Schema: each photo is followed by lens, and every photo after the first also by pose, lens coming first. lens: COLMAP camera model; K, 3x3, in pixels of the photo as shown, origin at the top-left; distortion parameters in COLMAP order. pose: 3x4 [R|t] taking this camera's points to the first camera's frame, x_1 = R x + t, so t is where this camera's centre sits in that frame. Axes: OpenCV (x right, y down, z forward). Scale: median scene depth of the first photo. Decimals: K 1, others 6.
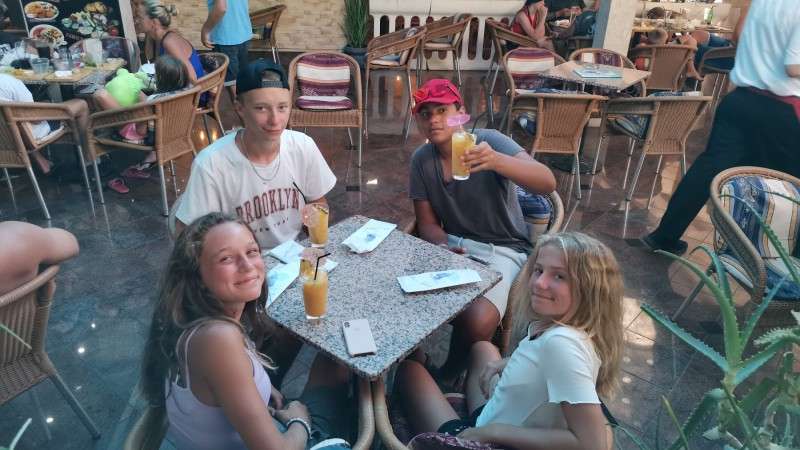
lens RADIAL K [[593.5, 0, 400.0], [0, 593.5, 225.0], [0, 0, 1]] dist [0.110455, -0.139020]
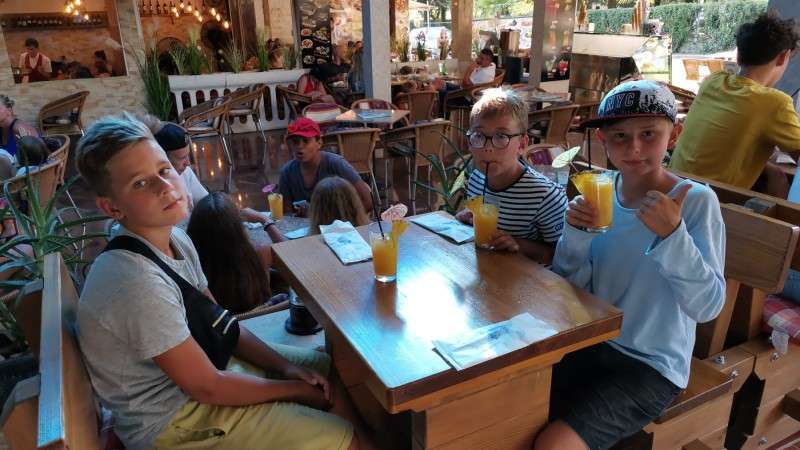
lens RADIAL K [[593.5, 0, 400.0], [0, 593.5, 225.0], [0, 0, 1]] dist [0.110455, -0.139020]
pose [[0.931116, -0.174092, 0.320492, -0.064521], [0.207103, 0.975689, -0.071694, 0.070221], [-0.300219, 0.133130, 0.944534, -0.181721]]
